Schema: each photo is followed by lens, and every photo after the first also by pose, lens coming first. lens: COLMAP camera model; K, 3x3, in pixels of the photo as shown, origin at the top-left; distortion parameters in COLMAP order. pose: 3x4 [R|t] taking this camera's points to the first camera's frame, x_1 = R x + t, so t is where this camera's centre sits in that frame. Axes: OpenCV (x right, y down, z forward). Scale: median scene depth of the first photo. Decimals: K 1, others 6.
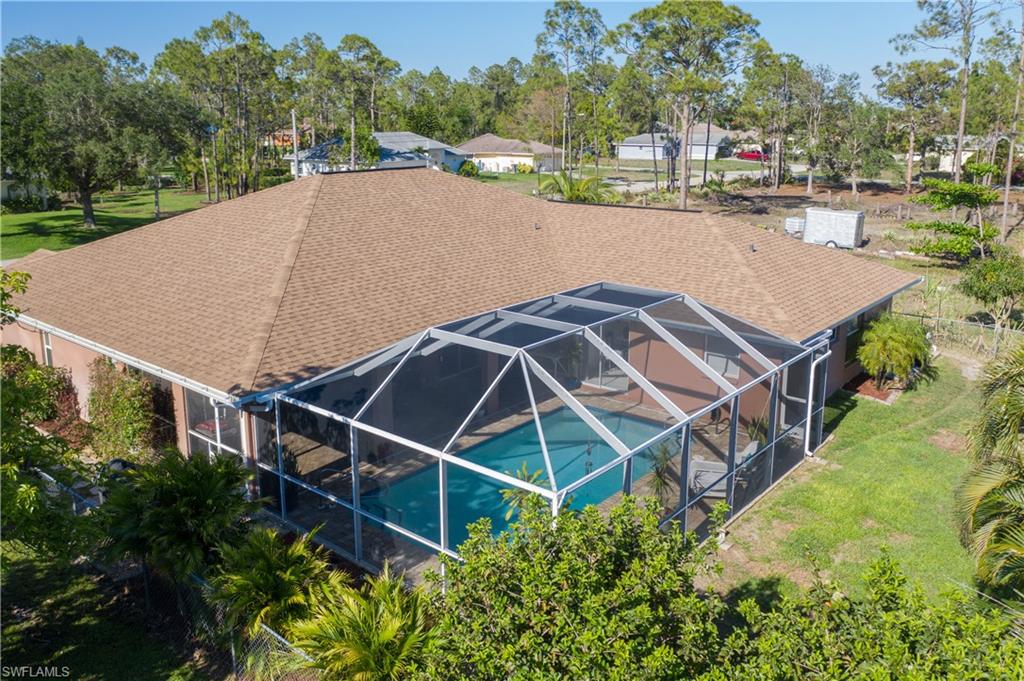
lens RADIAL K [[822.1, 0, 512.0], [0, 822.1, 340.5], [0, 0, 1]] dist [-0.010563, -0.001335]
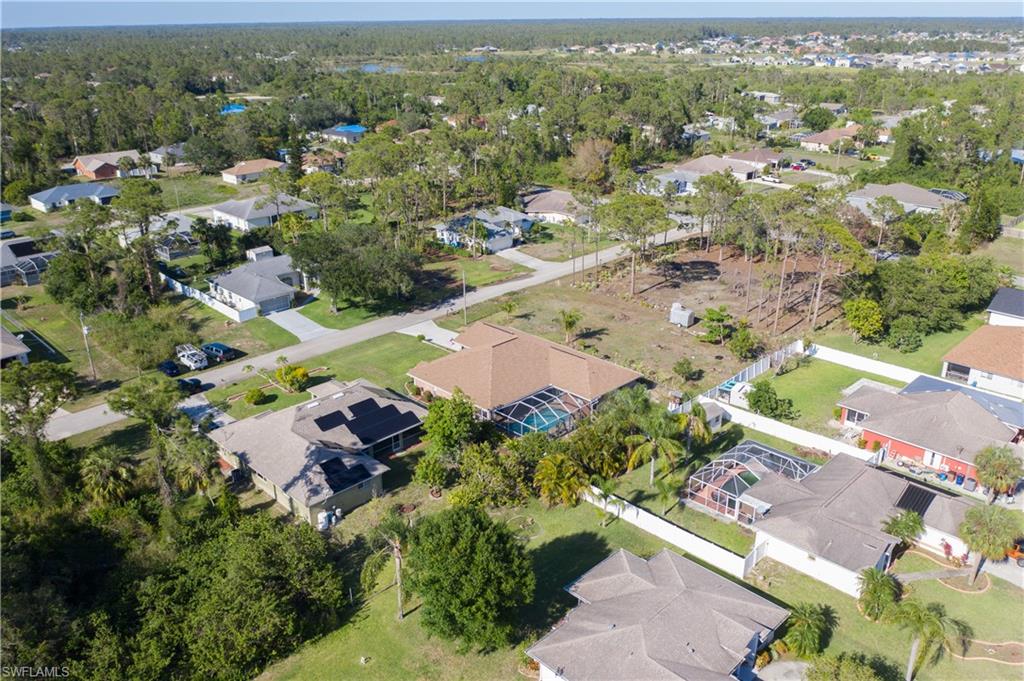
lens RADIAL K [[822.1, 0, 512.0], [0, 822.1, 340.5], [0, 0, 1]] dist [-0.010563, -0.001335]
pose [[0.995848, 0.032192, -0.085149, 0.156792], [-0.022891, 0.993884, 0.108032, -0.506063], [0.088106, -0.105634, 0.990494, -2.266888]]
